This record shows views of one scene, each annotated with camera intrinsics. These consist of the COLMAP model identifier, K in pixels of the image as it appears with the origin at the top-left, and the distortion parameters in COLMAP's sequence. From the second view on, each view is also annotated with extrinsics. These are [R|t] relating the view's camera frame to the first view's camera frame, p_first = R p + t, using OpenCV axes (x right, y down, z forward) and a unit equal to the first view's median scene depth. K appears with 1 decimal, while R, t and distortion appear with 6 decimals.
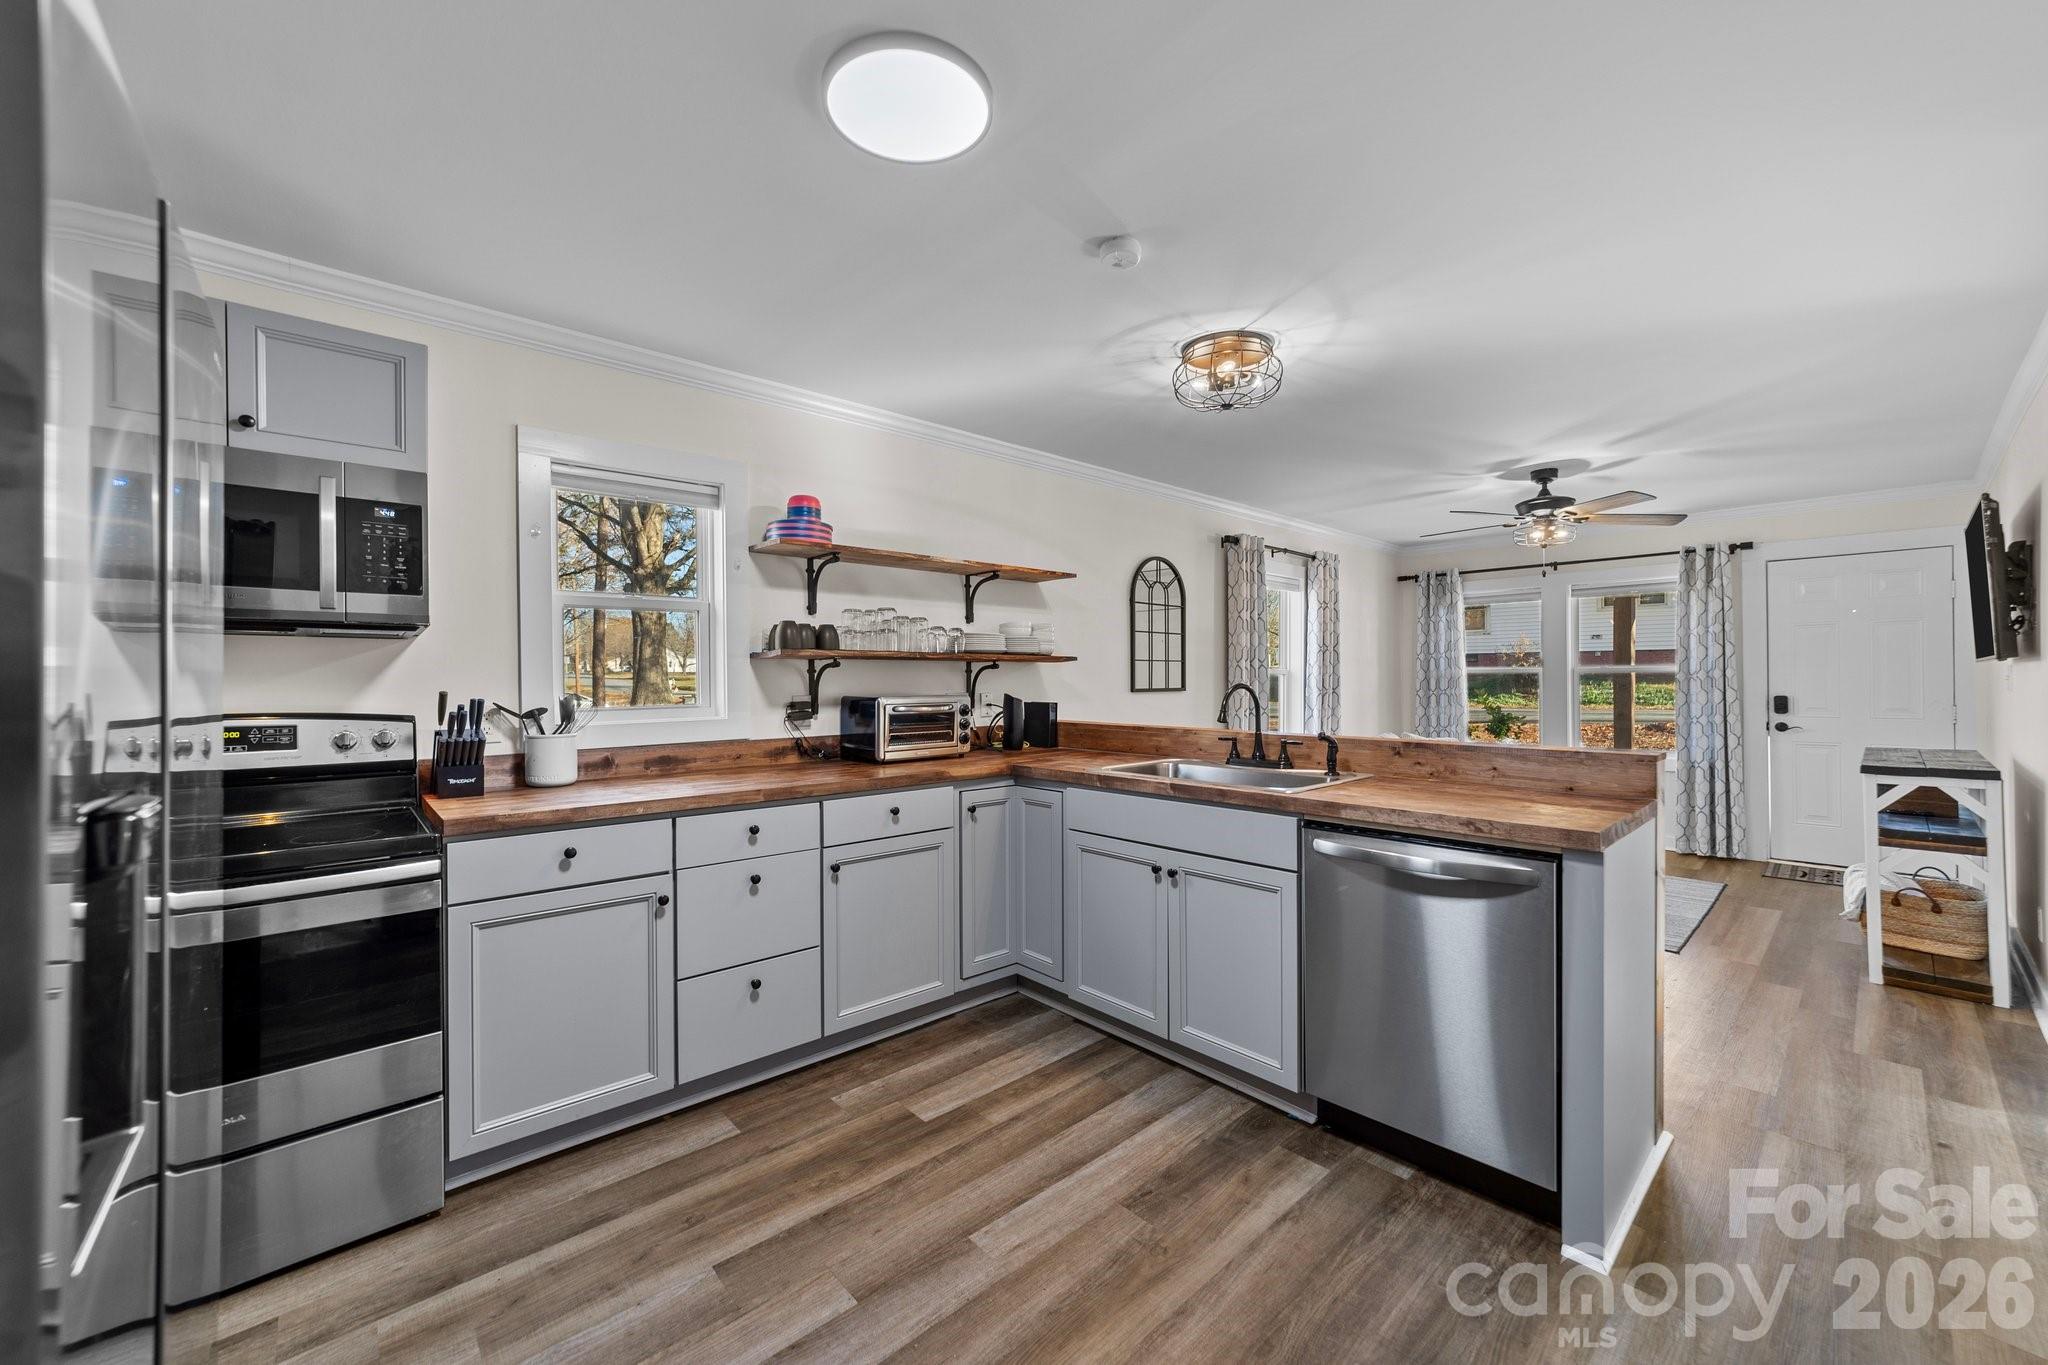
lens RADIAL K [[787.3, 0, 1026.2], [0, 787.3, 679.3], [0, 0, 1]] dist [-0.022208, 0.010304]
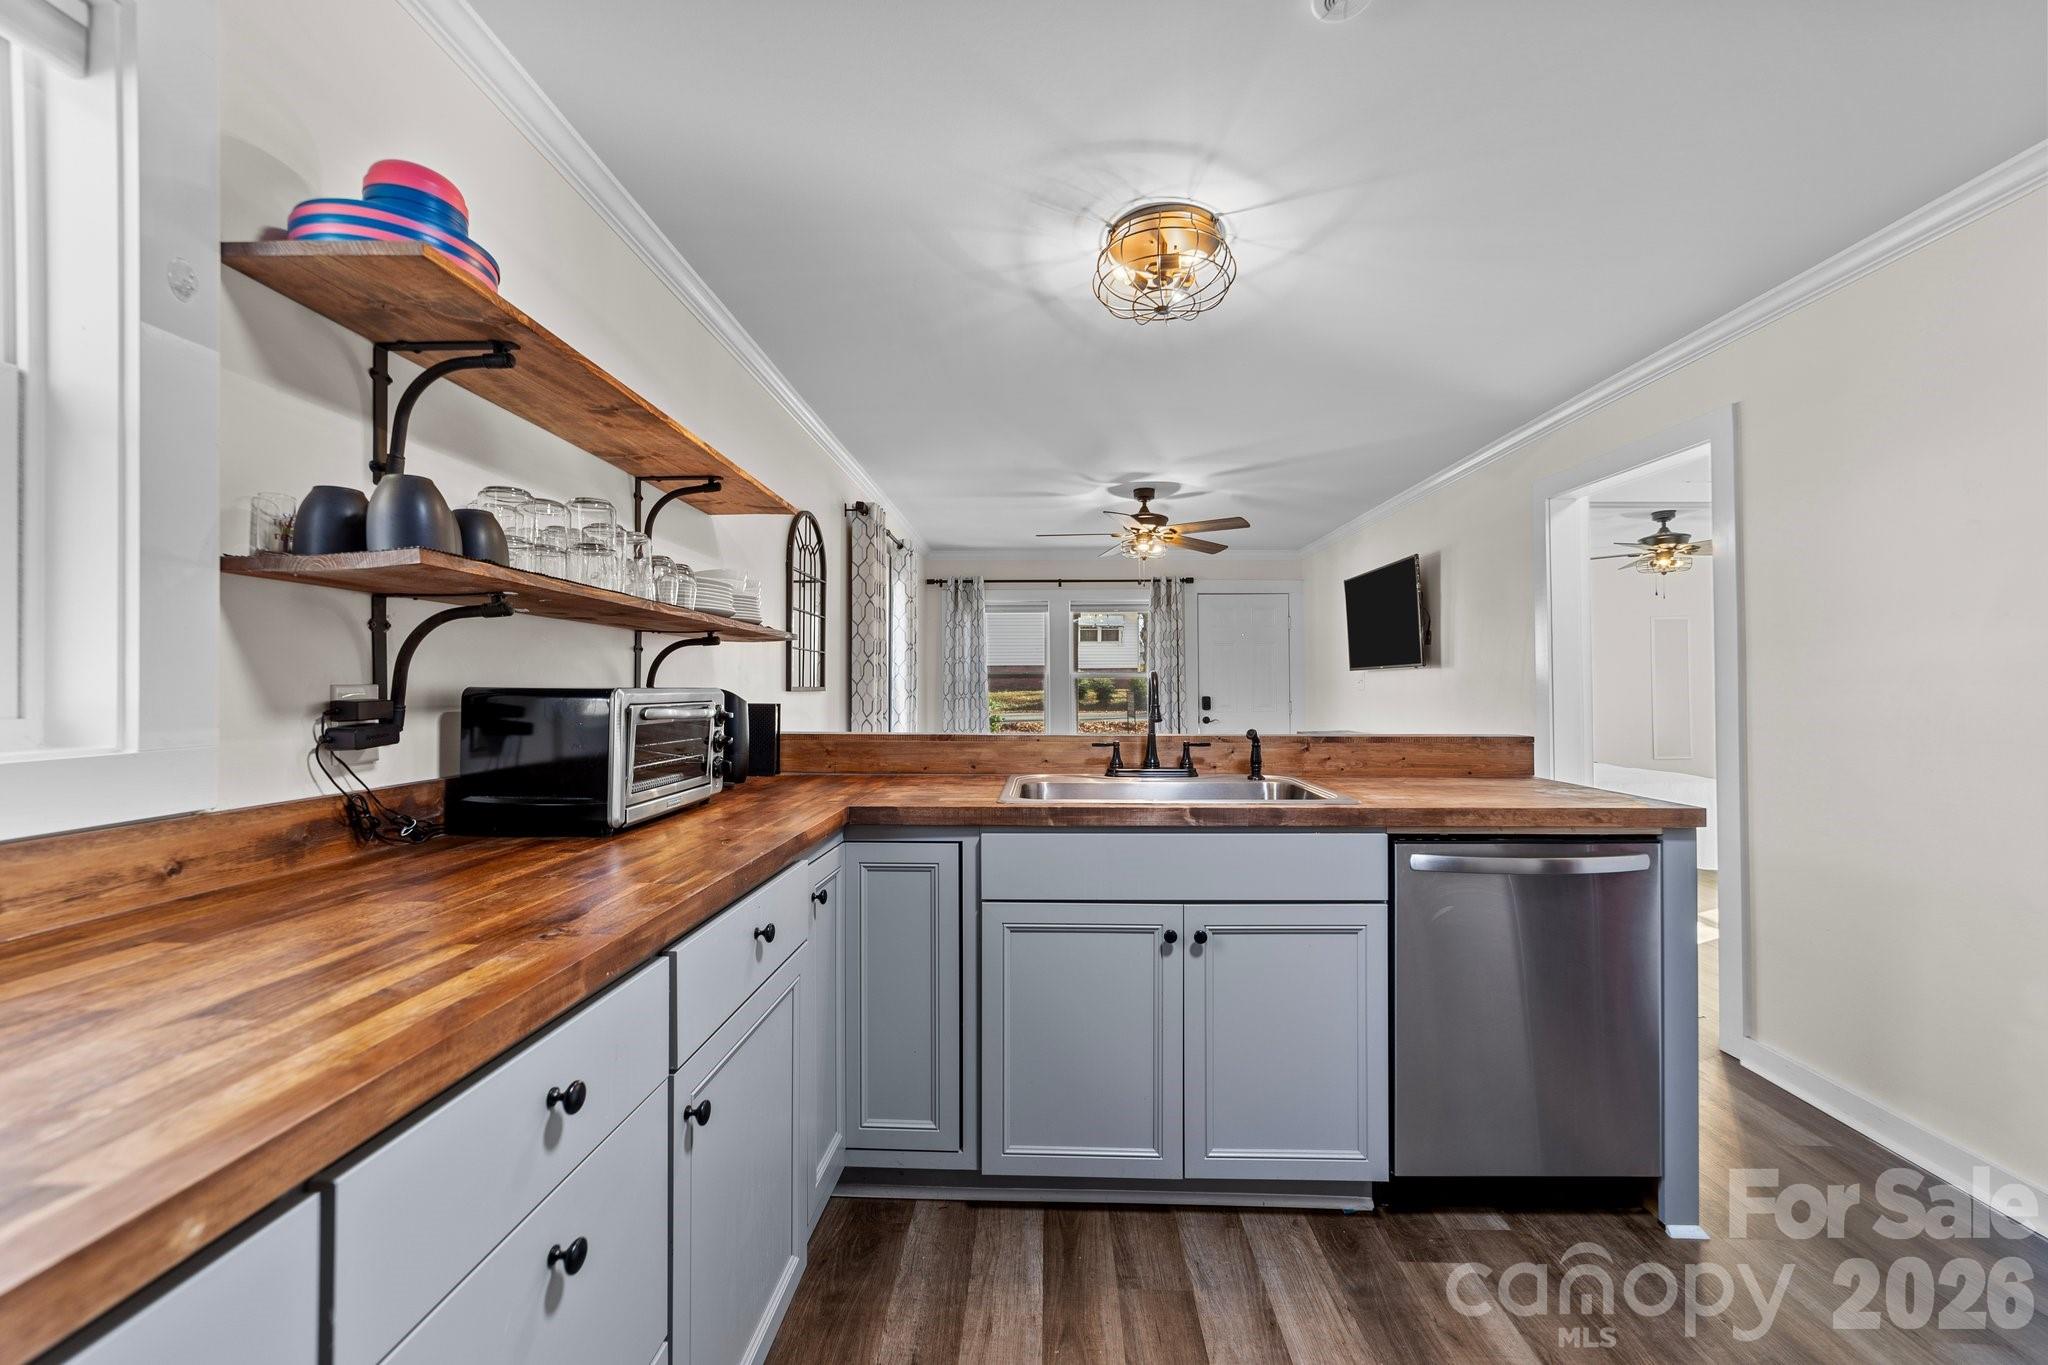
lens RADIAL K [[787.3, 0, 1026.2], [0, 787.3, 679.3], [0, 0, 1]] dist [-0.022208, 0.010304]
pose [[0.693074, 0.013232, 0.720745, -0.337979], [-0.002689, 0.999872, -0.015770, 0.023265], [-0.720861, 0.008991, 0.693021, 0.496700]]
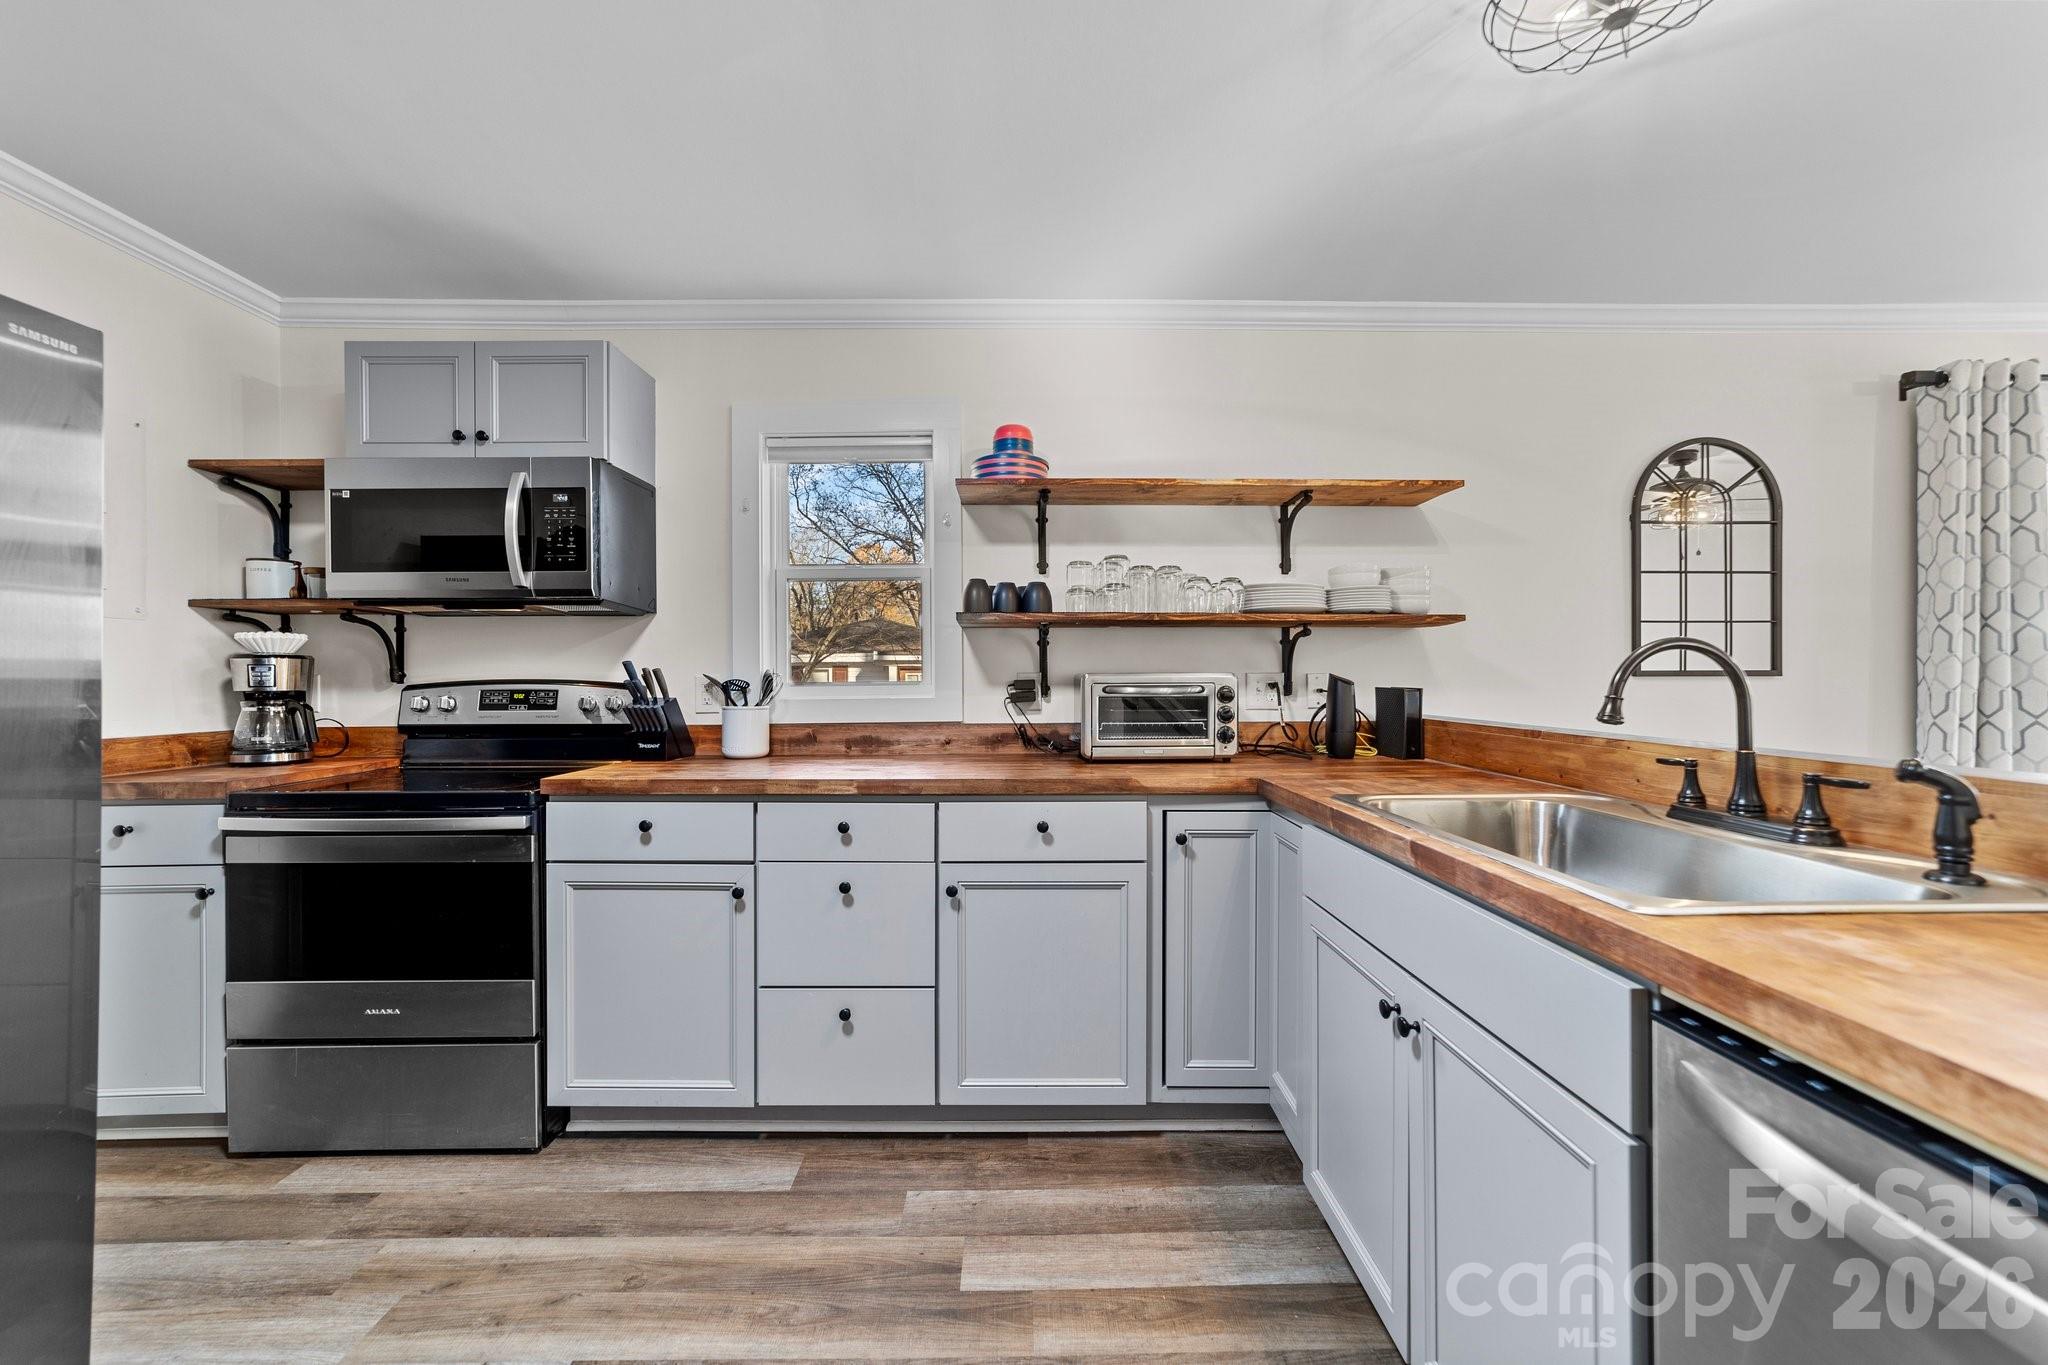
lens RADIAL K [[787.3, 0, 1026.2], [0, 787.3, 679.3], [0, 0, 1]] dist [-0.022208, 0.010304]
pose [[0.749163, 0.003275, -0.662377, 0.259792], [-0.001354, 0.999993, 0.003414, 0.025030], [0.662384, -0.001661, 0.749163, 0.385798]]
